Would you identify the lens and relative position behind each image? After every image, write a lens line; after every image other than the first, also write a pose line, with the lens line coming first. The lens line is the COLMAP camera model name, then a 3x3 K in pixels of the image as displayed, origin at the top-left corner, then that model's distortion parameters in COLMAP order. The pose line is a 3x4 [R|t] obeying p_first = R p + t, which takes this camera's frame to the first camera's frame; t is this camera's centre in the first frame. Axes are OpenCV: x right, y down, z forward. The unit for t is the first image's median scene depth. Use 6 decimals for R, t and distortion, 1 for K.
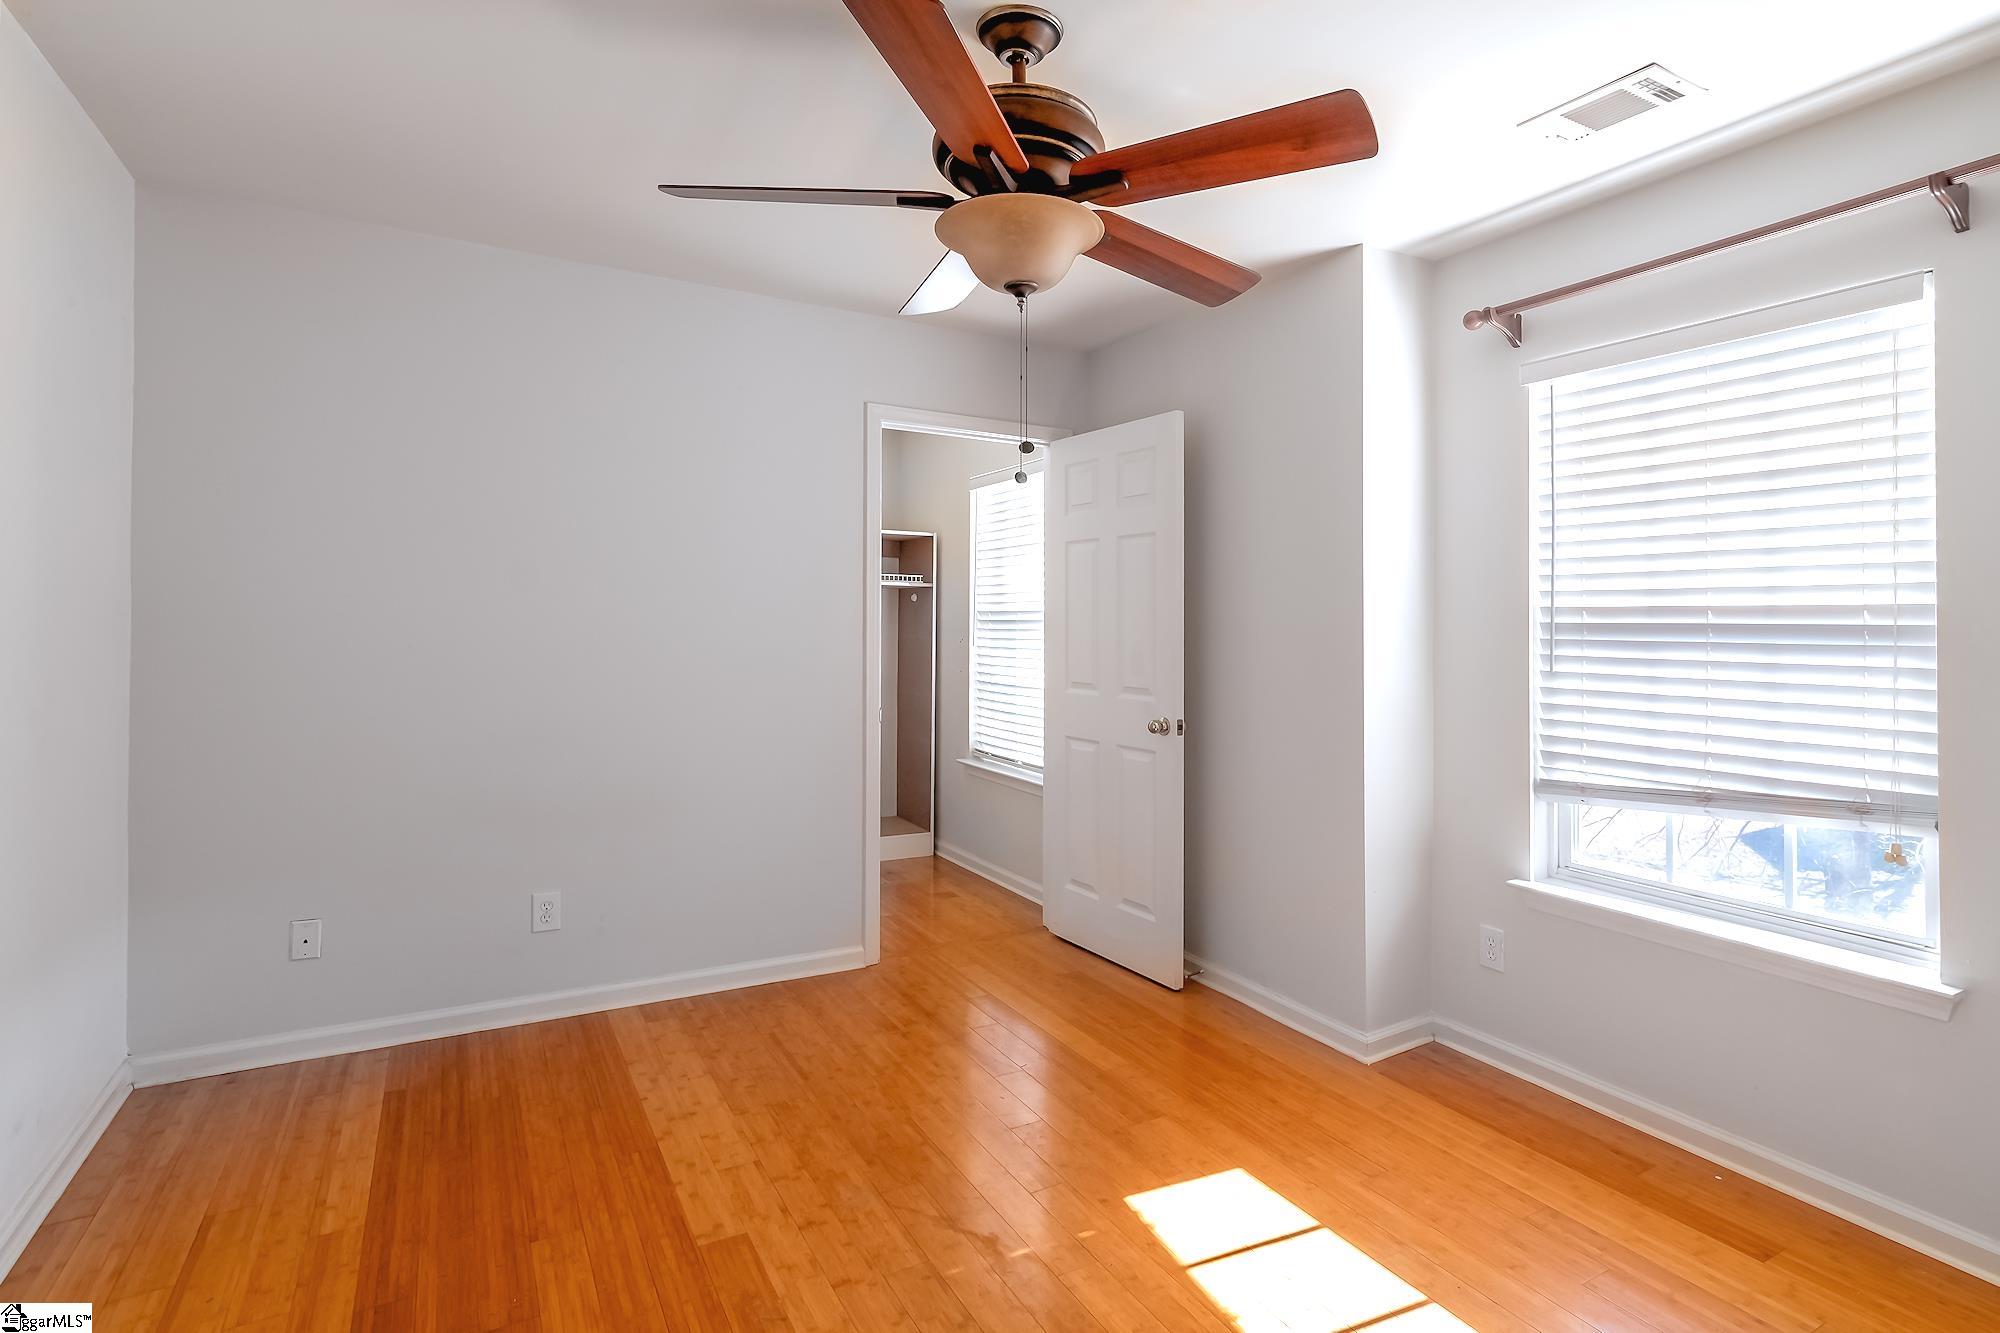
lens RADIAL K [[988.0, 0, 1006.6], [0, 988.0, 618.2], [0, 0, 1]] dist [-0.005617, -0.000112]
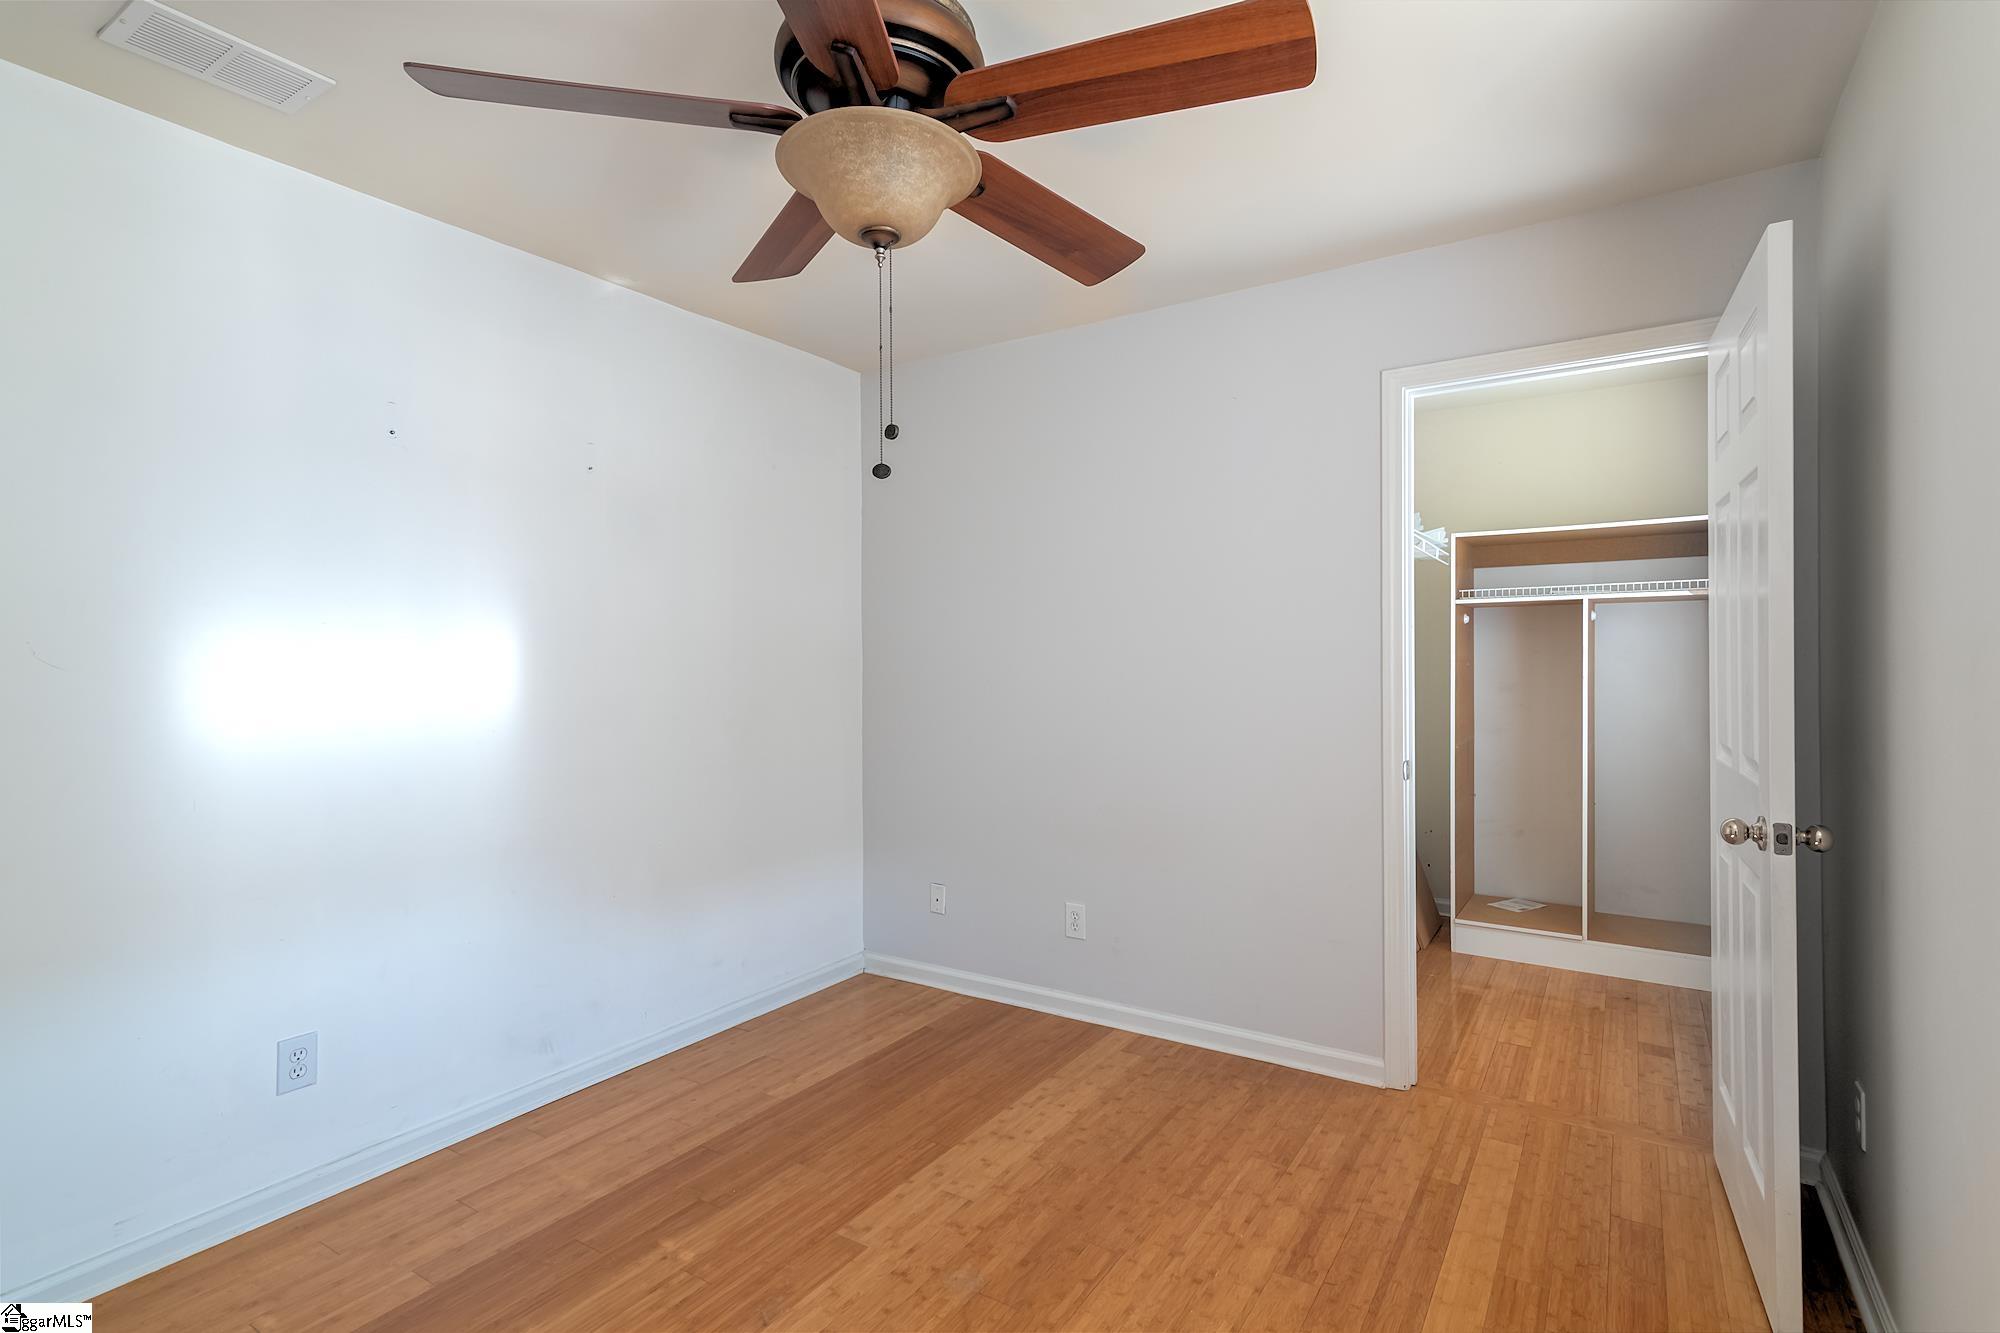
lens RADIAL K [[964.1, 0, 1000.0], [0, 964.1, 666.5], [0, 0, 1]] dist [0.003728, 0.000488]
pose [[0.468823, -0.012229, -0.883208, 0.559965], [0.022217, 0.999751, -0.002050, 0.016483], [0.883013, -0.018661, 0.468978, 0.525961]]
